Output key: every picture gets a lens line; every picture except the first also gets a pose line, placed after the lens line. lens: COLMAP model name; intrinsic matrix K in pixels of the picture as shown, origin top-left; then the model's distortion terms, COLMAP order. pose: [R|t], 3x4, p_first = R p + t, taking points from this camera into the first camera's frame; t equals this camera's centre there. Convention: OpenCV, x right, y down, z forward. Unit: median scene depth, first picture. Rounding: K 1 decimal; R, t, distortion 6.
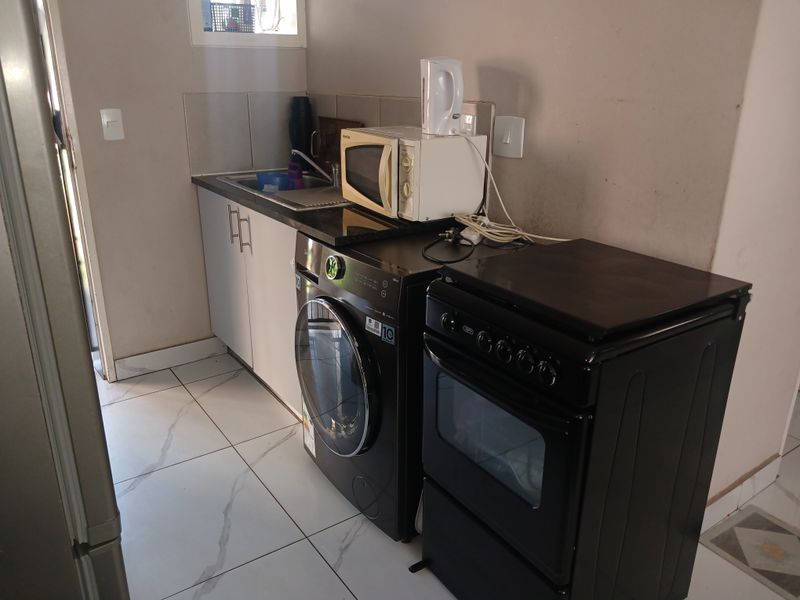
lens RADIAL K [[632.1, 0, 399.7], [0, 632.1, 298.9], [0, 0, 1]] dist [0.005641, -0.032502]
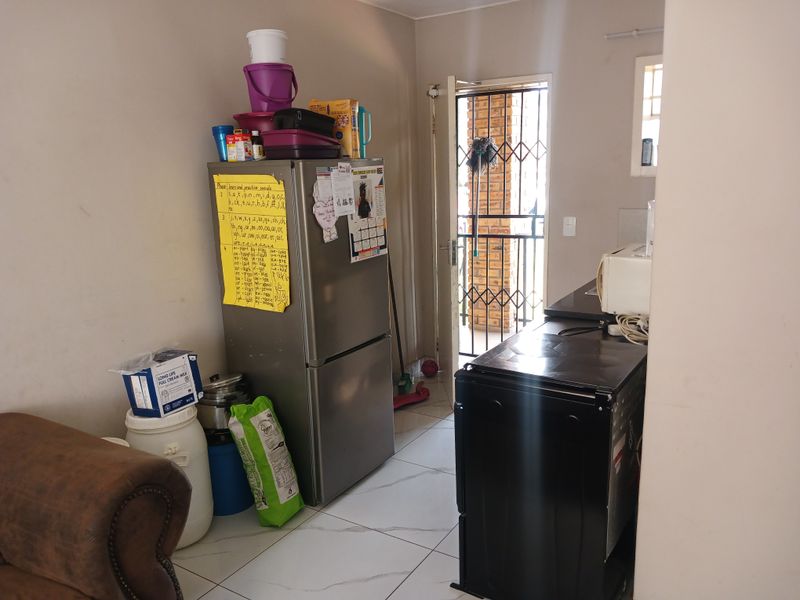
lens RADIAL K [[632.1, 0, 406.8], [0, 632.1, 299.5], [0, 0, 1]] dist [0.005641, -0.032502]
pose [[0.380206, 0.180705, -0.907077, 0.791404], [-0.279079, 0.957431, 0.073758, -0.091735], [0.881793, 0.225103, 0.414452, 0.014083]]
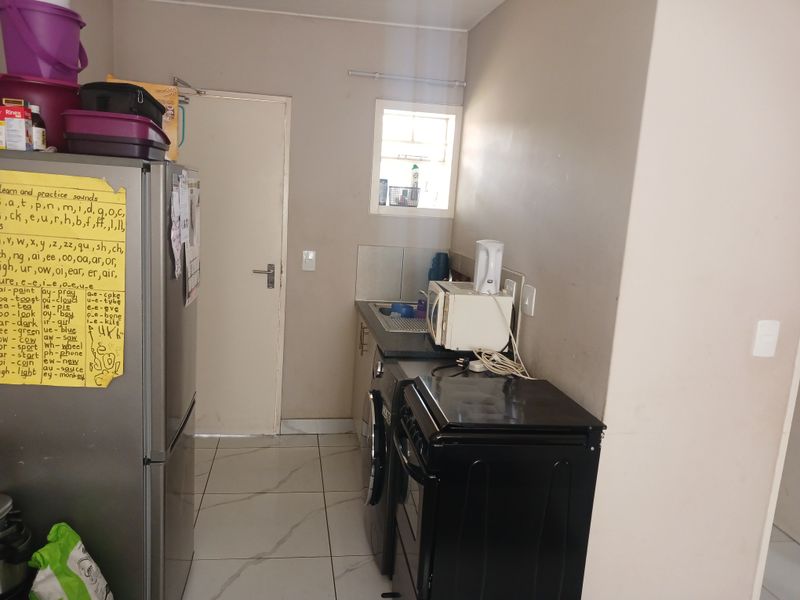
lens RADIAL K [[632.1, 0, 404.1], [0, 632.1, 301.6], [0, 0, 1]] dist [0.005641, -0.032502]
pose [[0.903654, 0.121803, -0.410577, 0.353771], [-0.202005, 0.966580, -0.157851, 0.011317], [0.377629, 0.225581, 0.898059, -0.231773]]
